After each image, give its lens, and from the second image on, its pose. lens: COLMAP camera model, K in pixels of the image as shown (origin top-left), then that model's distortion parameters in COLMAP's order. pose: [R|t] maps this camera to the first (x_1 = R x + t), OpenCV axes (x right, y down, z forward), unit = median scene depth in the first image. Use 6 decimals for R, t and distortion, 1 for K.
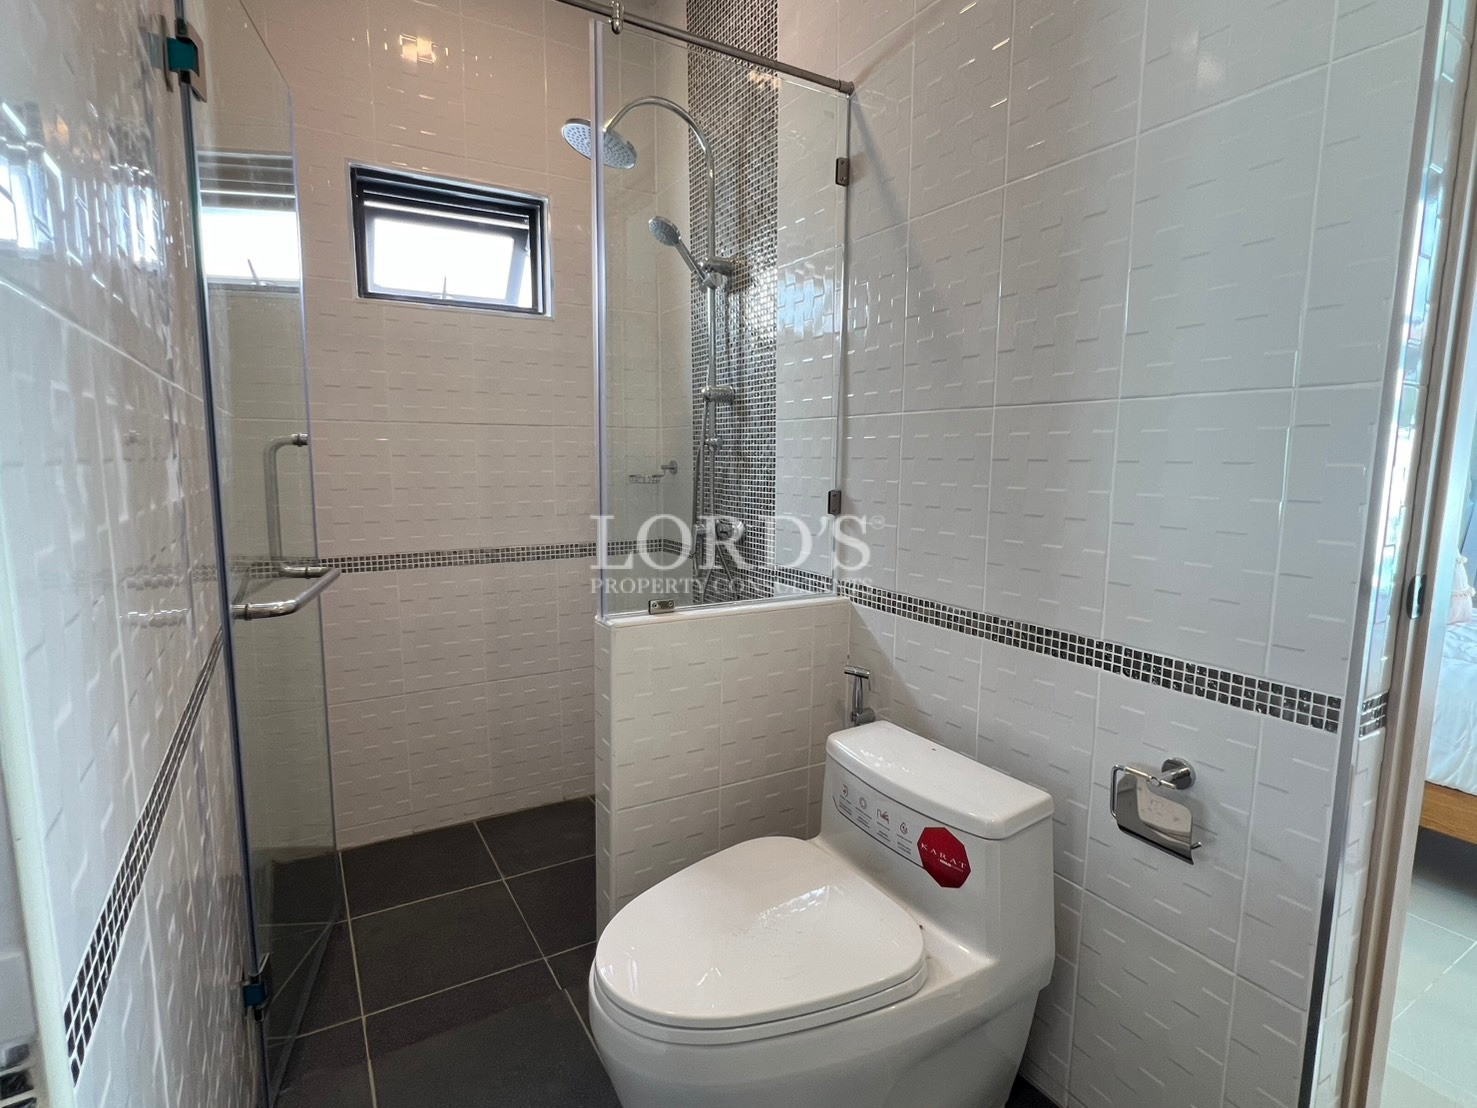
lens RADIAL K [[734.0, 0, 726.0], [0, 734.0, 555.3], [0, 0, 1]] dist [-0.000505, 0.000230]
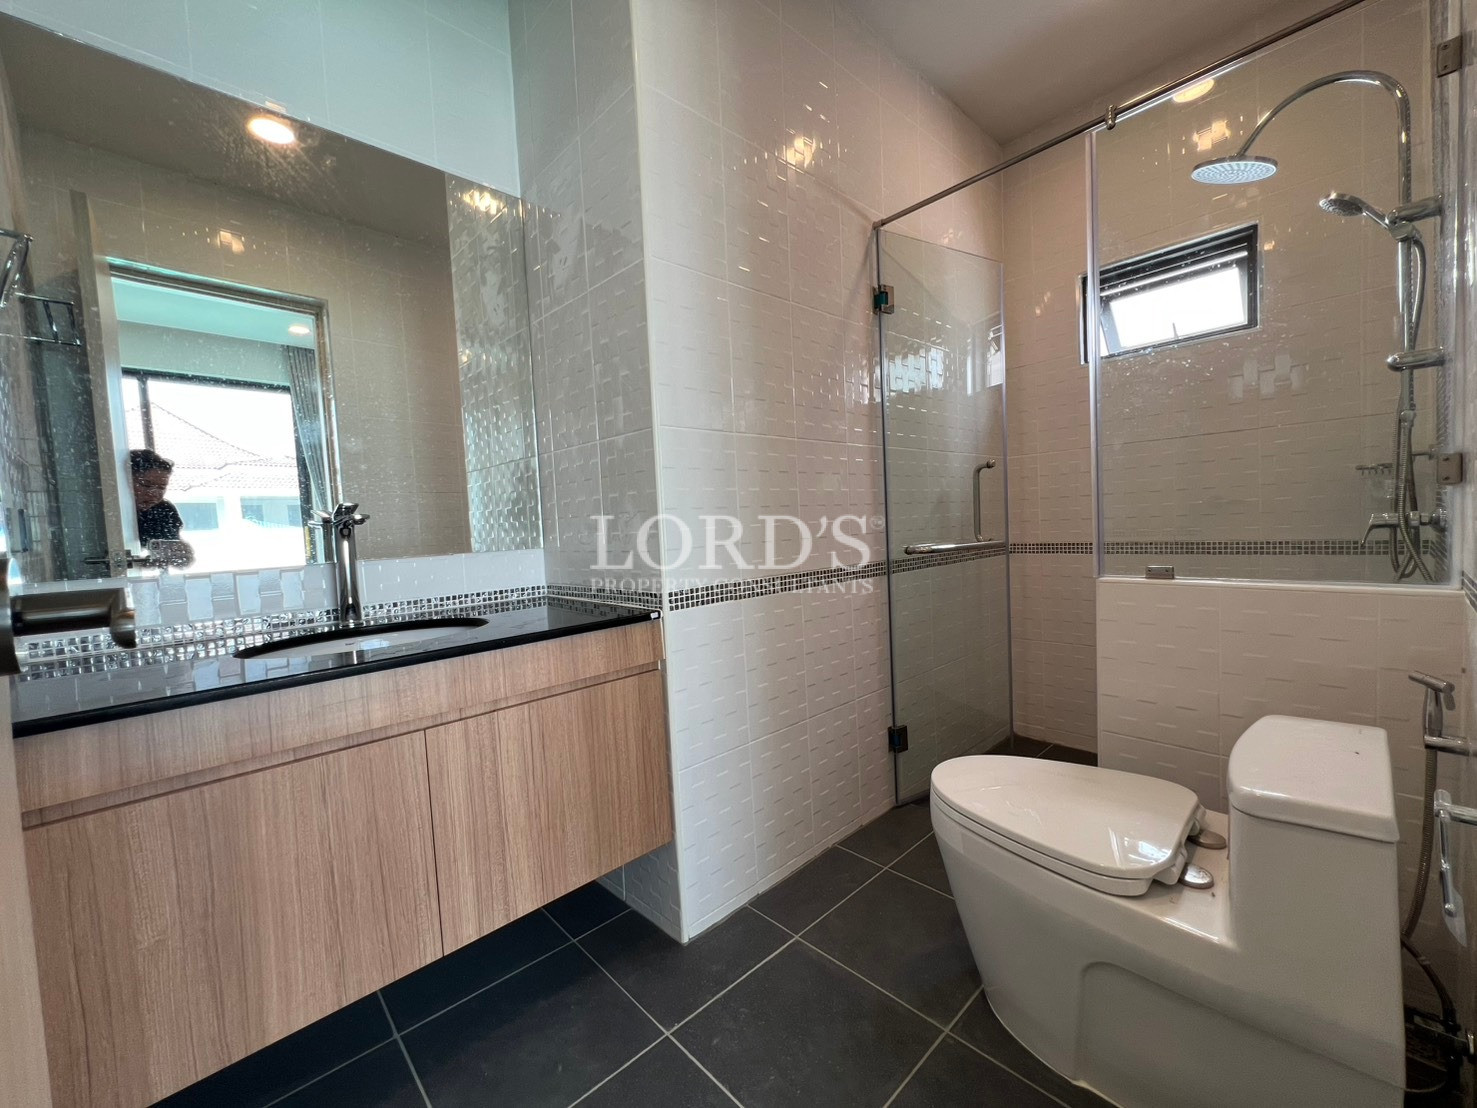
lens RADIAL K [[600.4, 0, 763.5], [0, 600.4, 555.7], [0, 0, 1]] dist [0.000992, 0.000171]
pose [[0.247849, 0.034373, -0.968189, 0.557531], [-0.077573, 0.996866, 0.015533, 0.063434], [0.965688, 0.071255, 0.249738, 0.129045]]
